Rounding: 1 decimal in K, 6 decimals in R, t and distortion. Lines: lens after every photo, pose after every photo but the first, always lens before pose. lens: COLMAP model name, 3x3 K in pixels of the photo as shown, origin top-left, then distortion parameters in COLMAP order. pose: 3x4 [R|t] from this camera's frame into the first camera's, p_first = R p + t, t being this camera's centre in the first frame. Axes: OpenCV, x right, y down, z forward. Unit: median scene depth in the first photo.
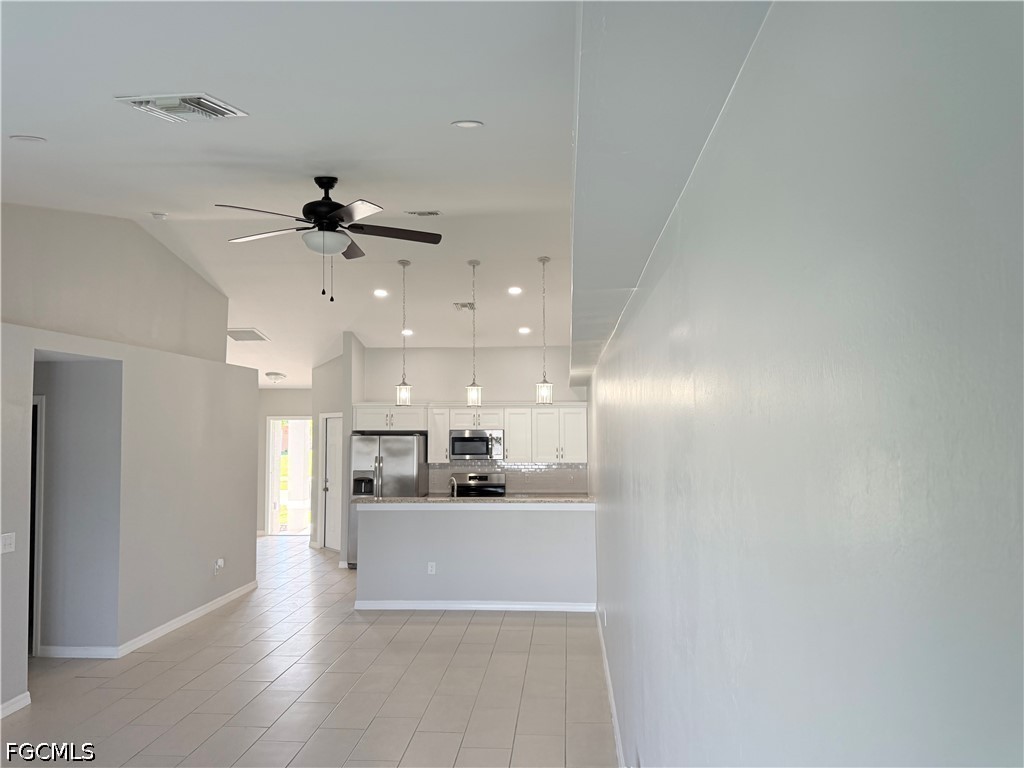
lens RADIAL K [[711.9, 0, 519.8], [0, 711.9, 390.4], [0, 0, 1]] dist [0.058446, -0.093957]
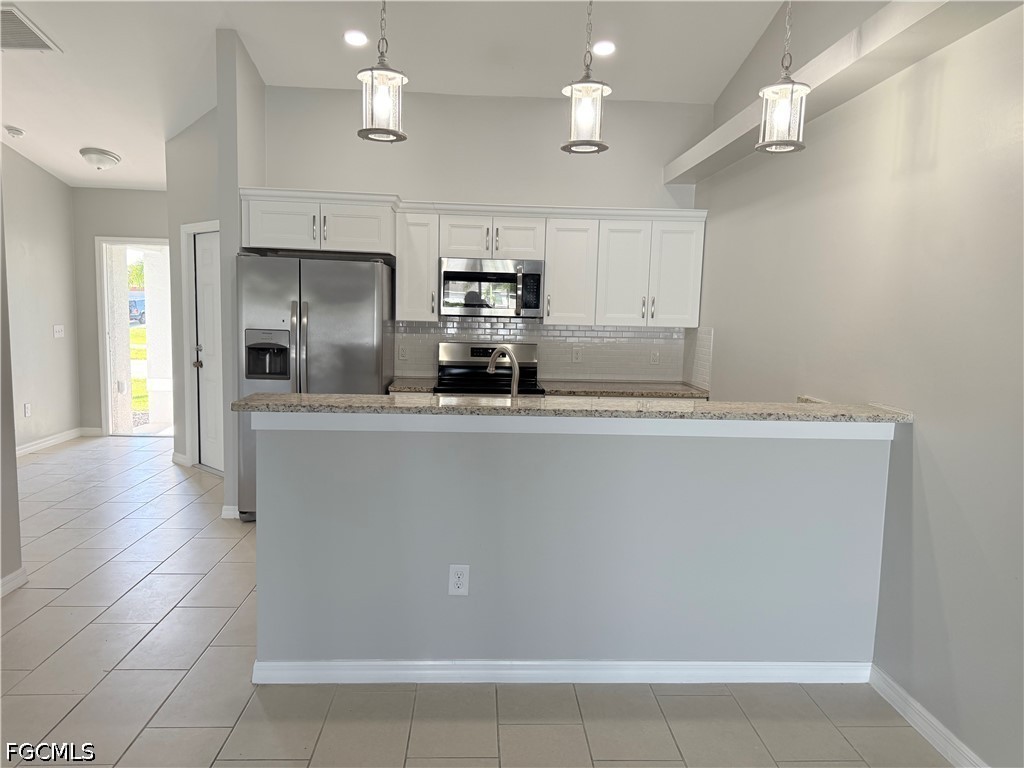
lens RADIAL K [[711.9, 0, 519.5], [0, 711.9, 391.1], [0, 0, 1]] dist [0.058446, -0.093957]
pose [[0.991983, 0.018732, 0.124979, -0.127028], [-0.039814, 0.984916, 0.168391, 0.075583], [-0.119940, -0.172017, 0.977765, 0.577198]]
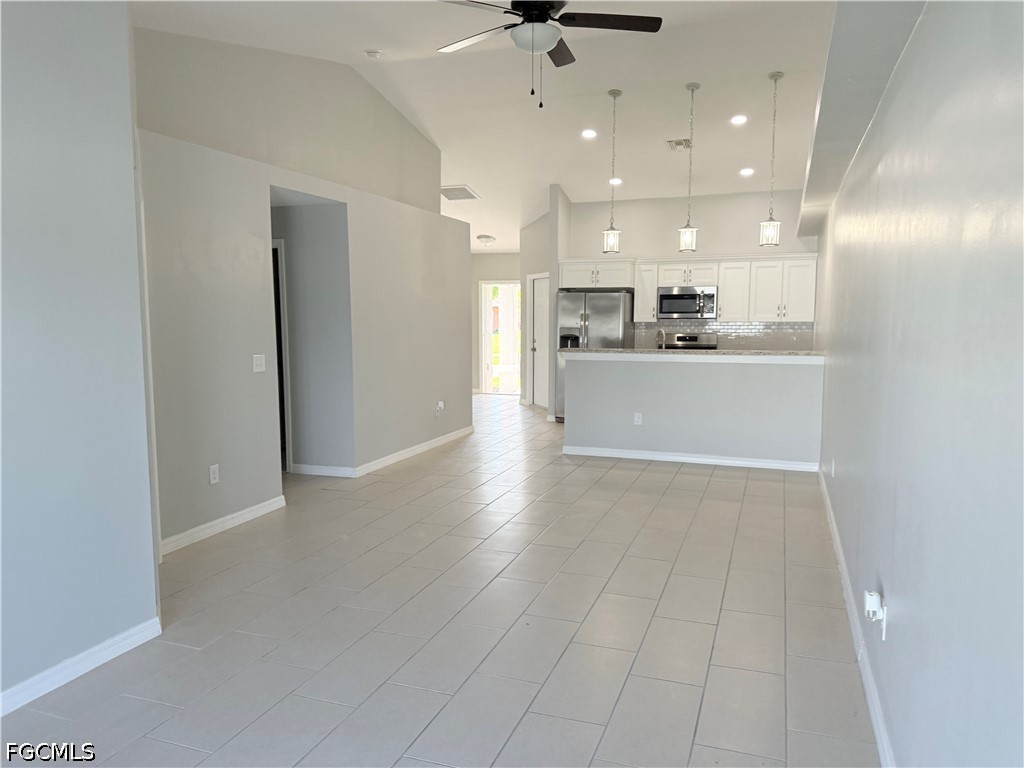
lens RADIAL K [[711.9, 0, 517.5], [0, 711.9, 391.5], [0, 0, 1]] dist [0.058446, -0.093957]
pose [[0.959609, 0.035765, -0.279055, -0.009690], [0.009966, 0.986943, 0.160761, 0.046517], [0.281161, -0.157048, 0.946723, 0.026799]]
